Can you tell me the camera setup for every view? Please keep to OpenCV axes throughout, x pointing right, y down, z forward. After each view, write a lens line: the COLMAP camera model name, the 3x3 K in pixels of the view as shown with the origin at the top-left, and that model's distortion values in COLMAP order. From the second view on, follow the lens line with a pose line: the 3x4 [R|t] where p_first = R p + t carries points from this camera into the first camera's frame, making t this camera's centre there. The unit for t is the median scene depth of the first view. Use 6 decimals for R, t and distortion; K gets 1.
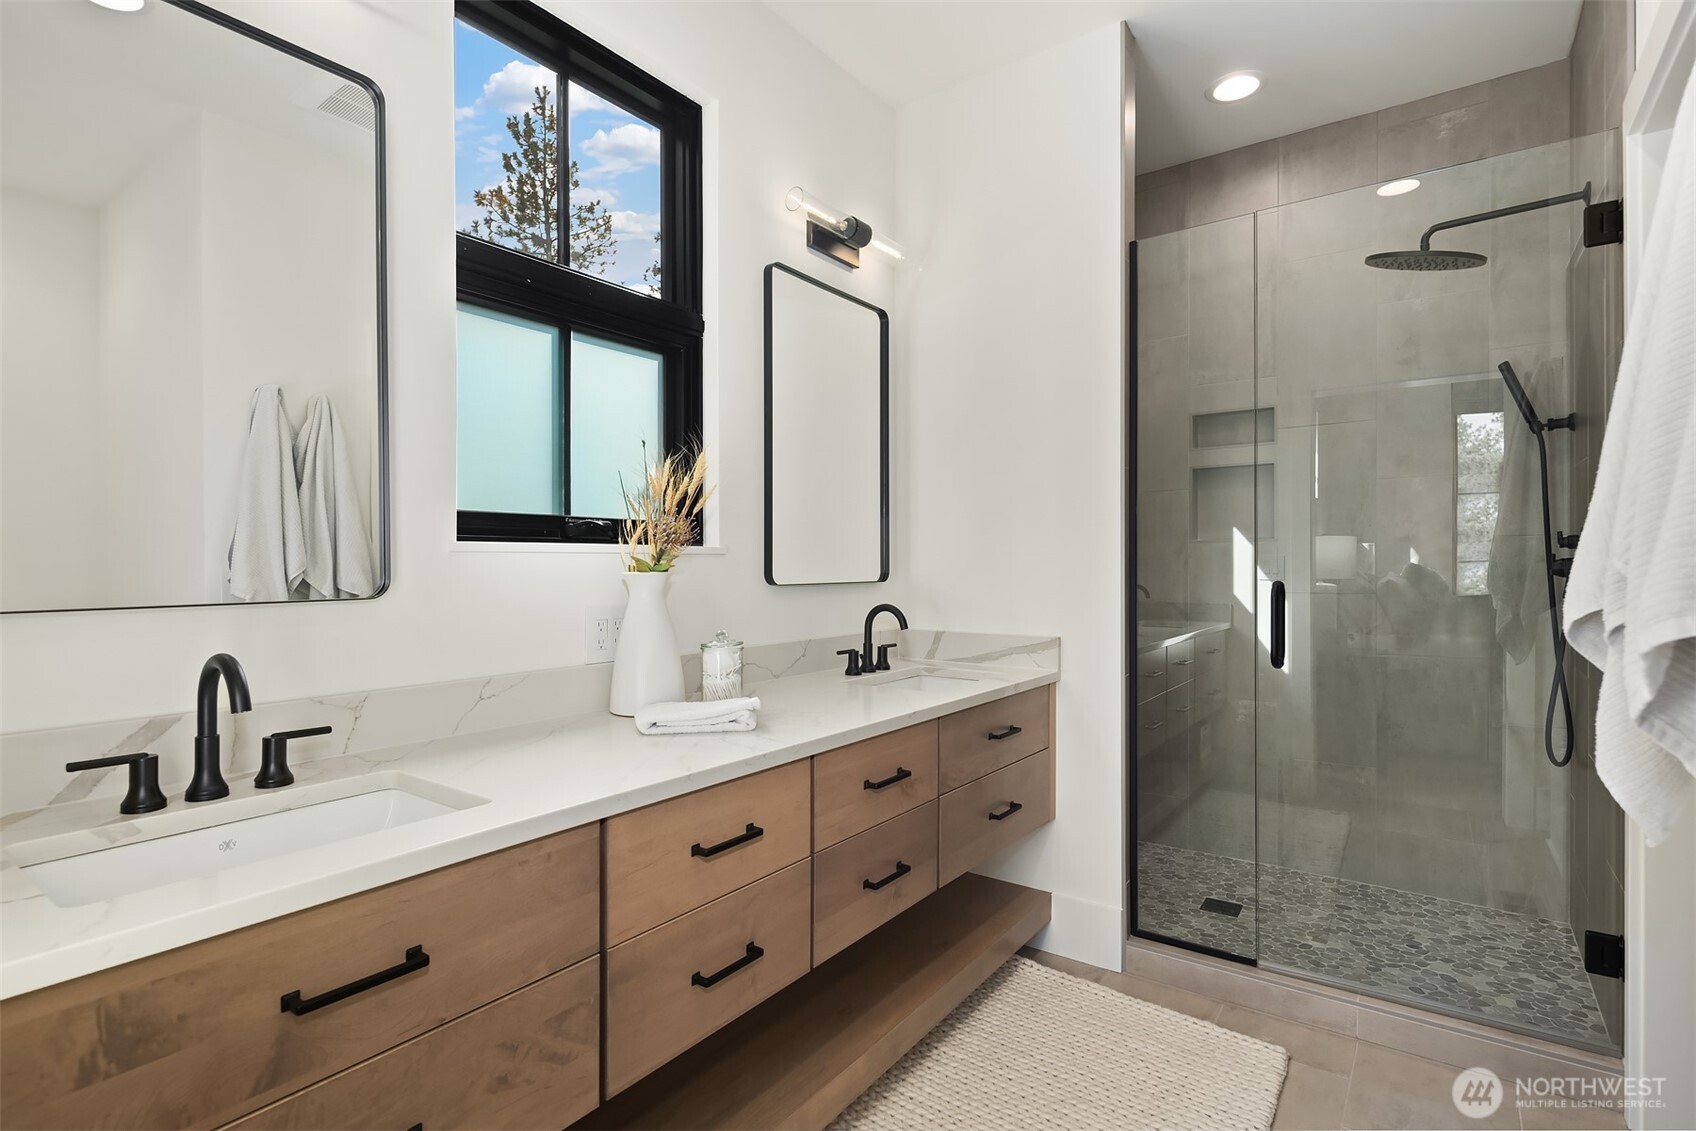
lens RADIAL K [[821.6, 0, 839.1], [0, 821.6, 569.0], [0, 0, 1]] dist [0.002914, 0.000141]
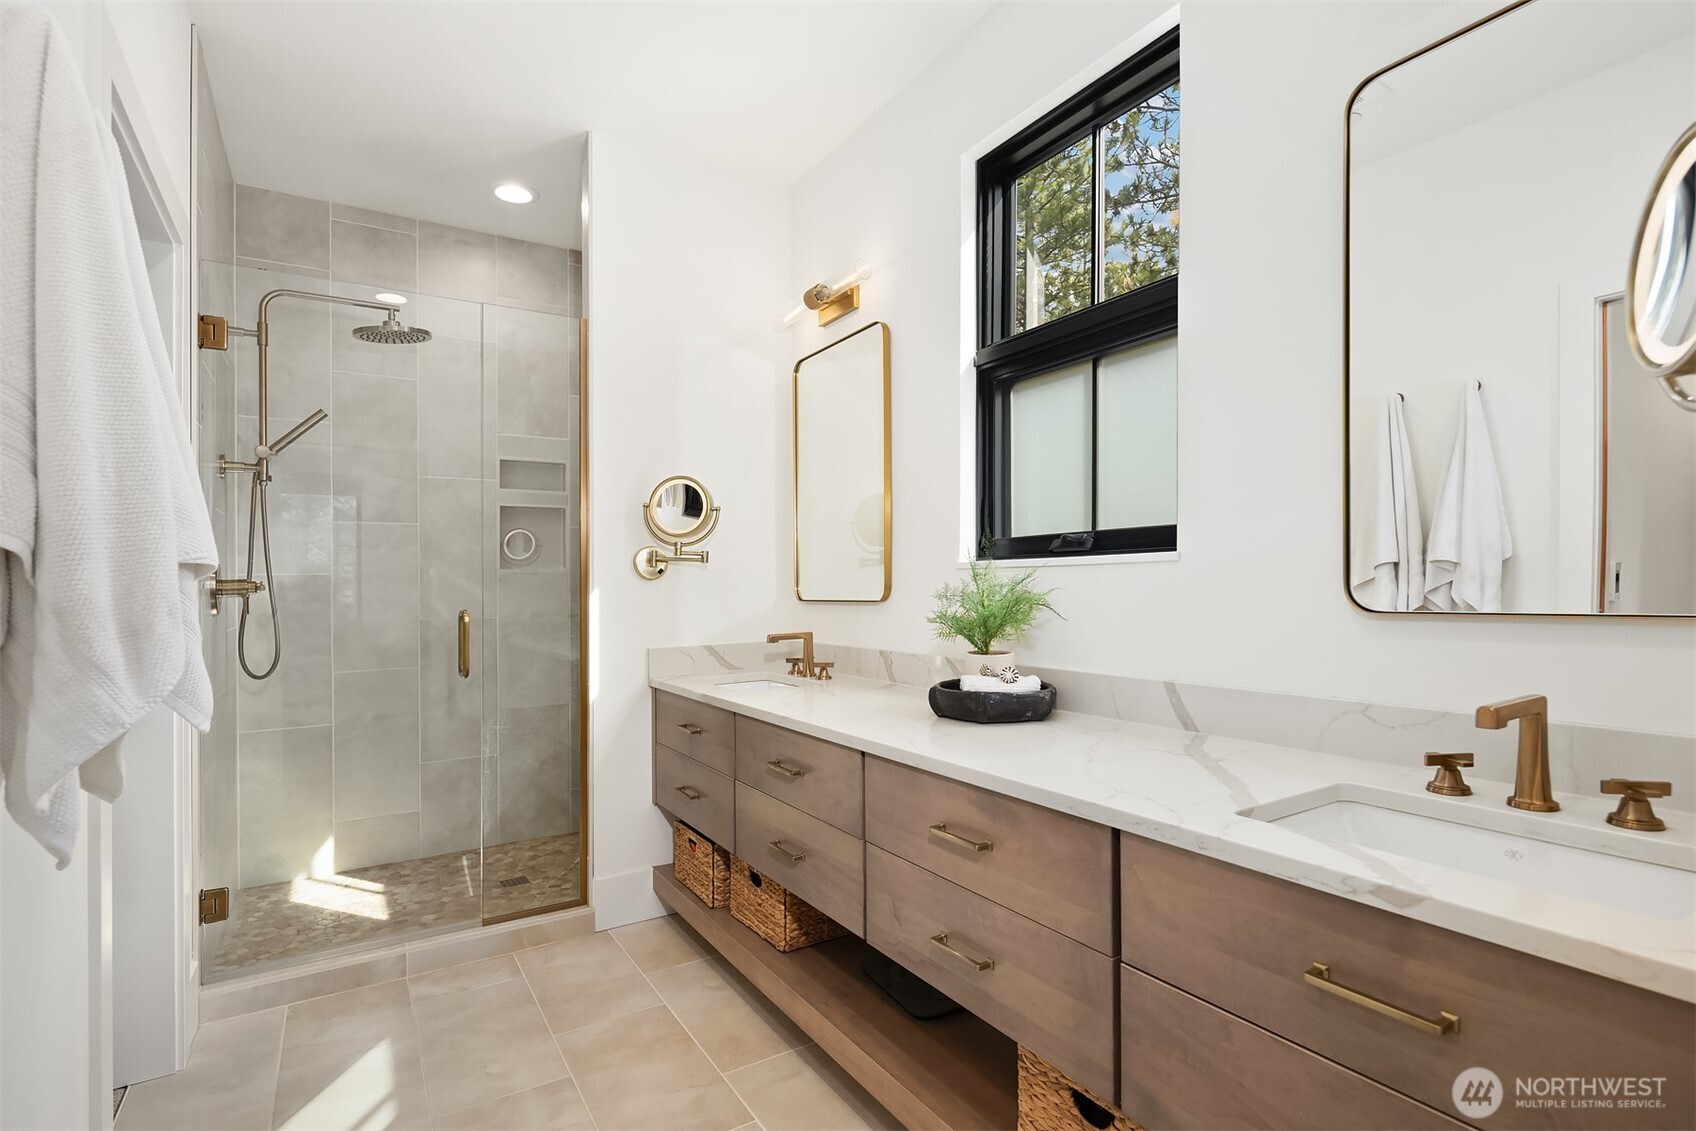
lens RADIAL K [[821.6, 0, 840.4], [0, 821.6, 579.8], [0, 0, 1]] dist [0.002914, 0.000141]
pose [[-0.361736, 0.013578, -0.932182, 0.975276], [0.008949, 0.999898, 0.011091, -0.021112], [0.932238, -0.004330, -0.361820, 1.305033]]
